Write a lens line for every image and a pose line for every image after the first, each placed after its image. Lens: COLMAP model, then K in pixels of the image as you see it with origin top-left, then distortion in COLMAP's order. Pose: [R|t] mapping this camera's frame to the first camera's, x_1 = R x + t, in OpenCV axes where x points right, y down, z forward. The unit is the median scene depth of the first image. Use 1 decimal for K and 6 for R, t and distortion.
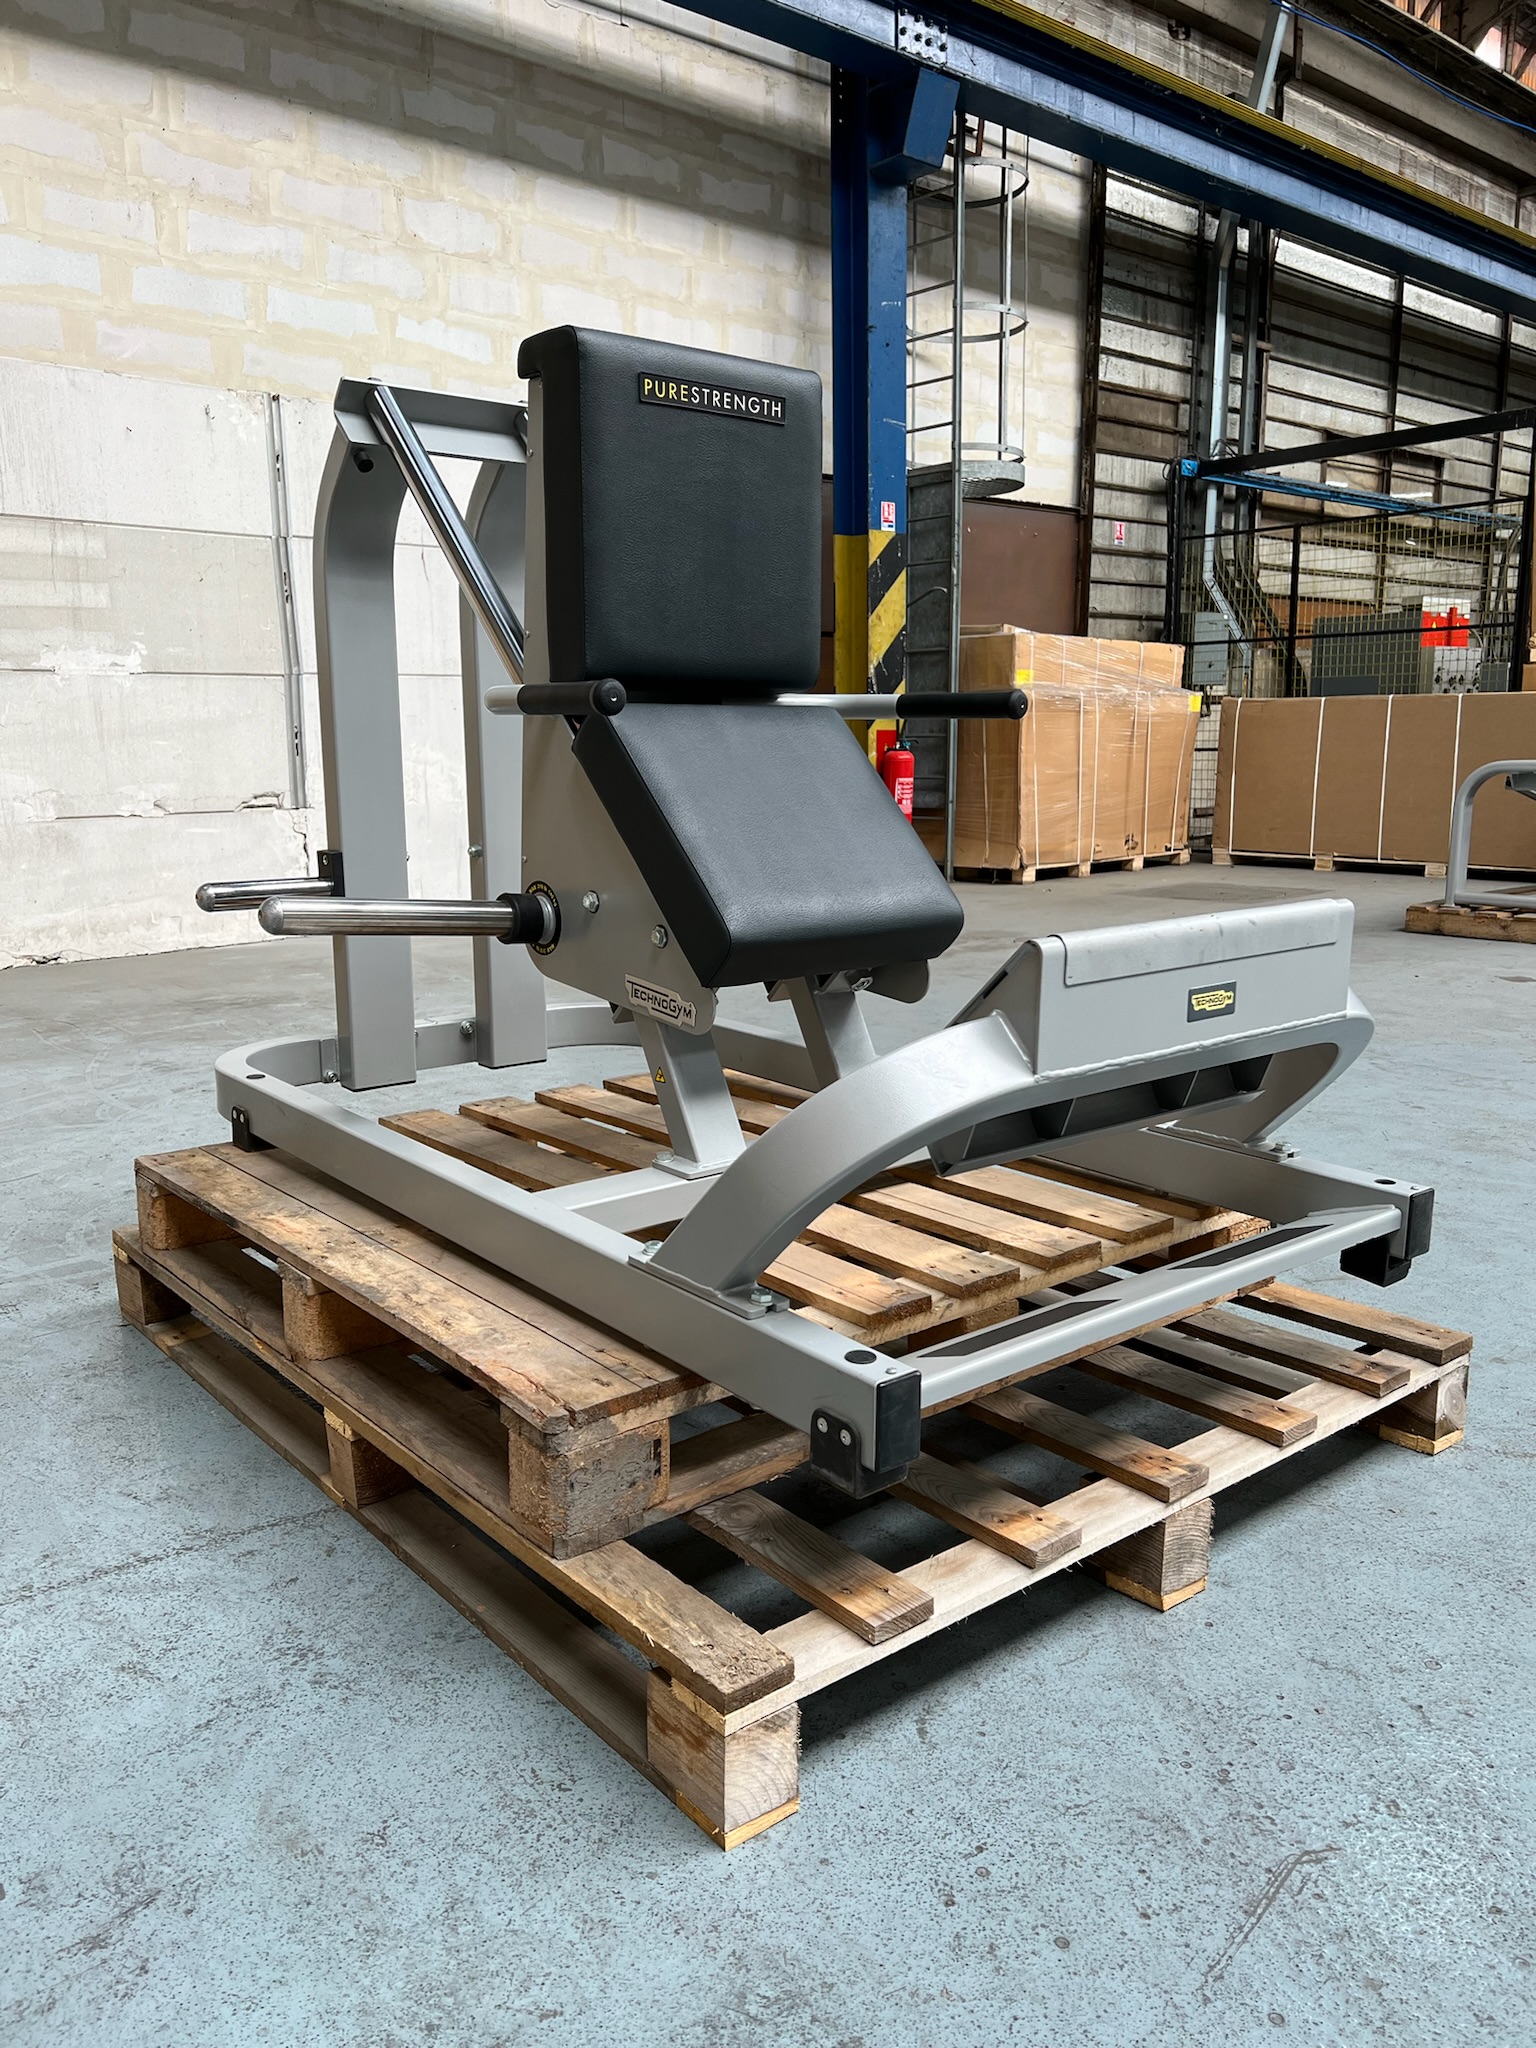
lens RADIAL K [[1542.6, 0, 768.0], [0, 1542.6, 1024.0], [0, 0, 1]] dist [0.051840, 0.000950]
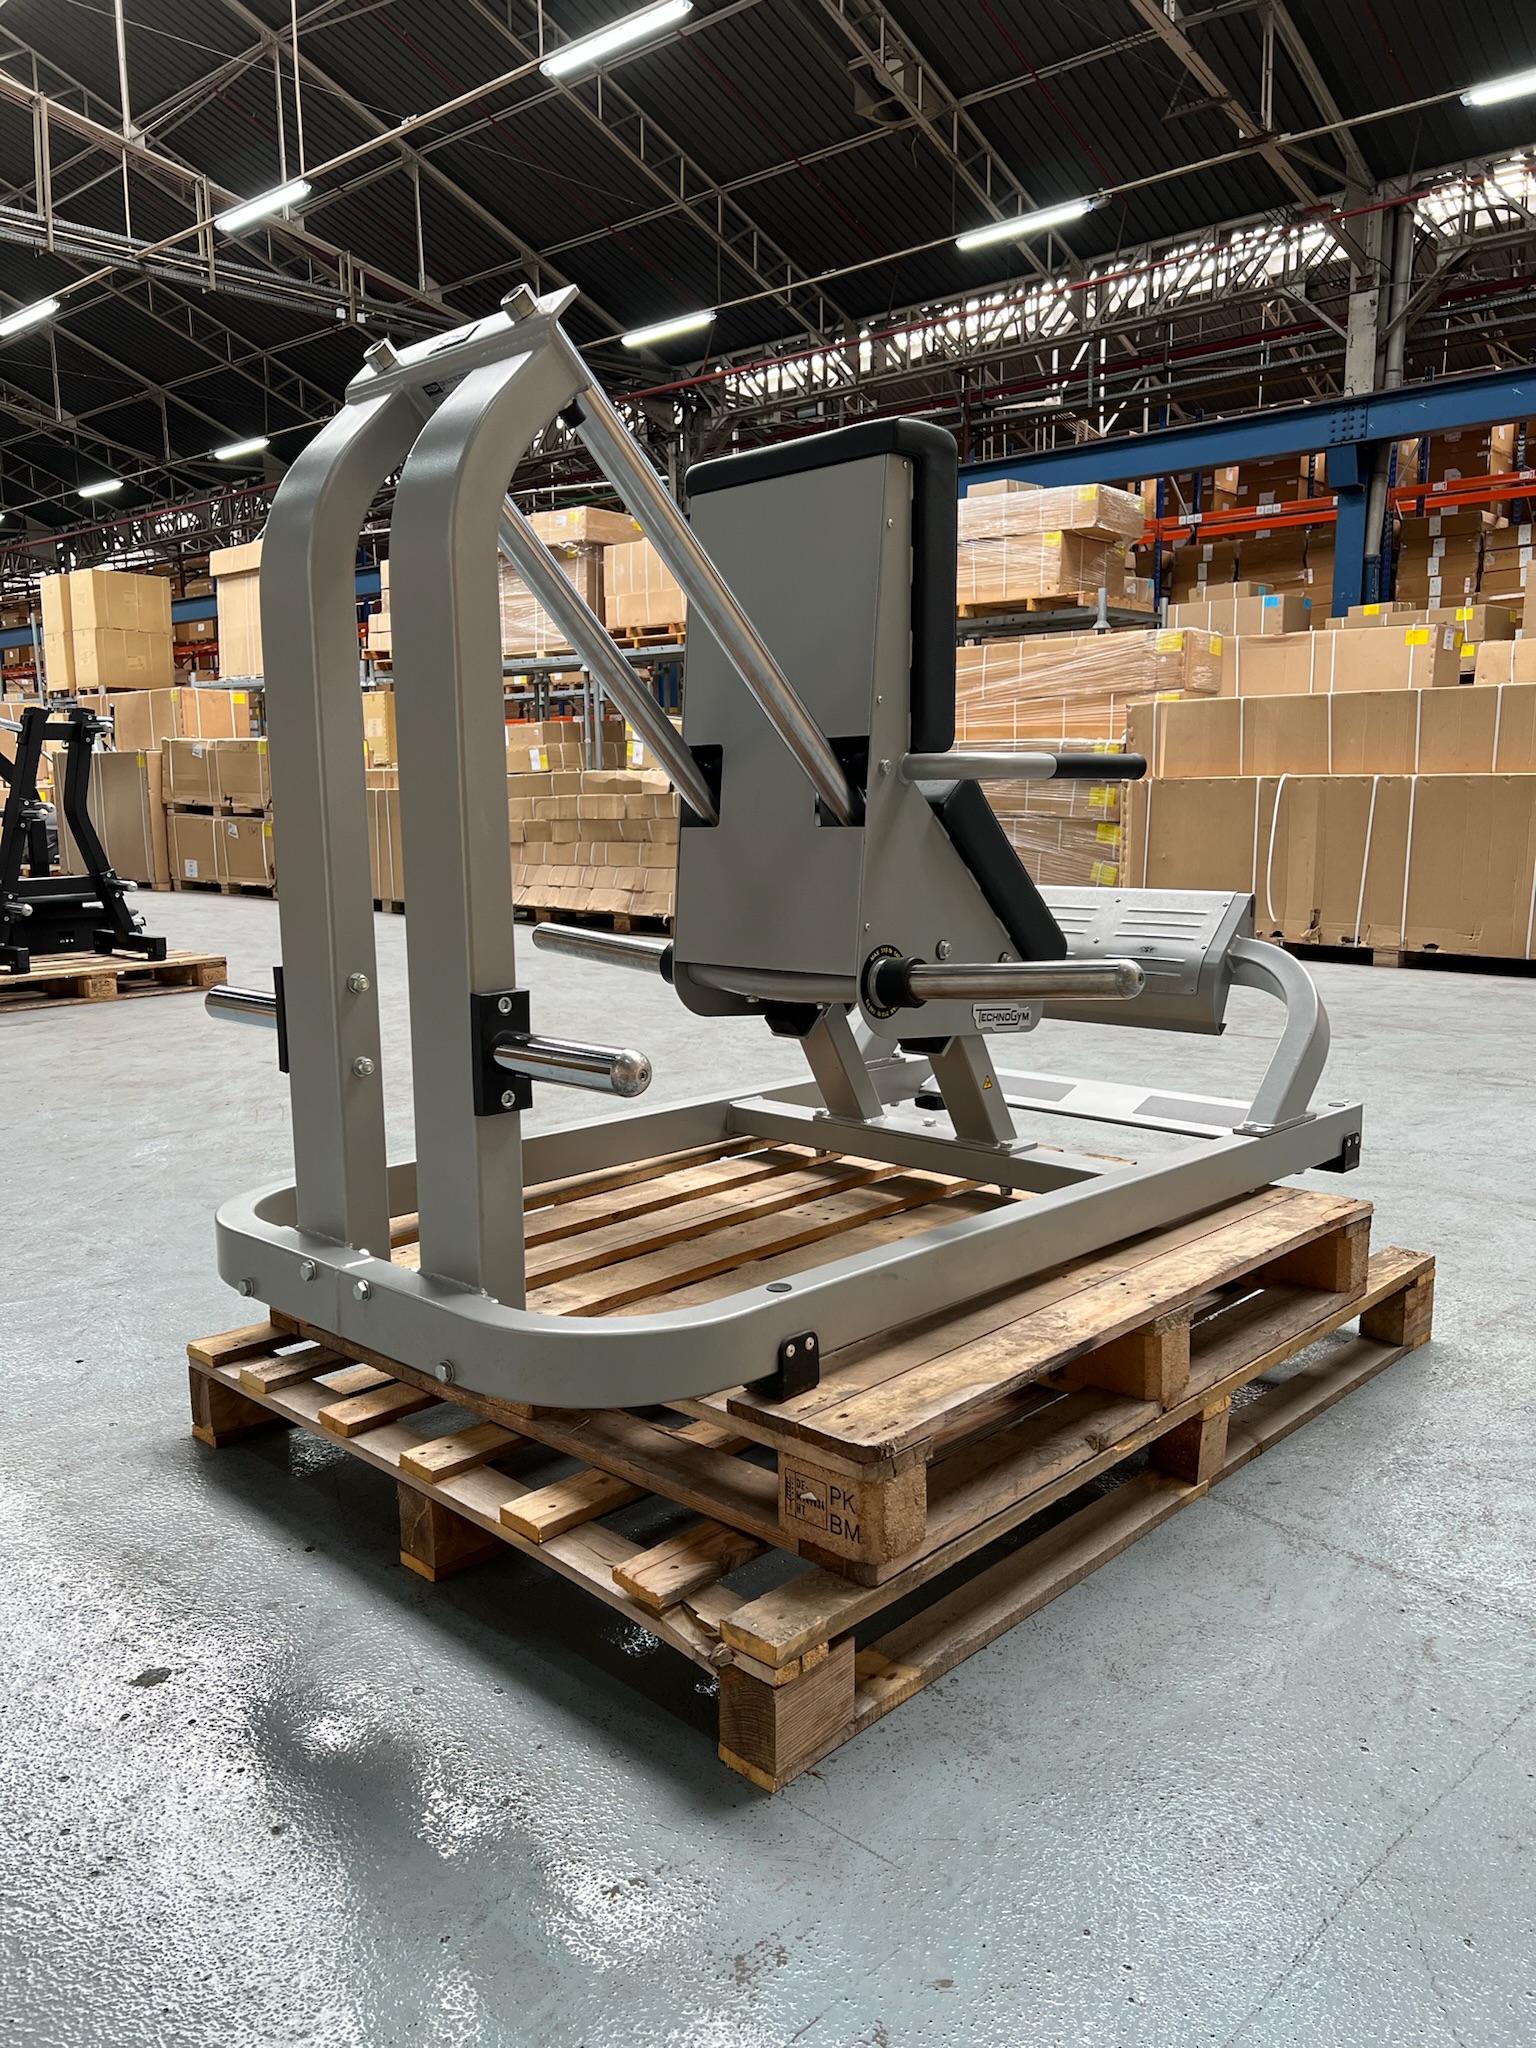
lens RADIAL K [[1546.5, 0, 768.0], [0, 1546.5, 1024.0], [0, 0, 1]] dist [0.051881, -0.063671]
pose [[-0.127214, -0.145967, 0.981076, -1.274934], [0.189489, 0.967318, 0.168491, -0.253436], [-0.973607, 0.207338, -0.095397, 1.350651]]
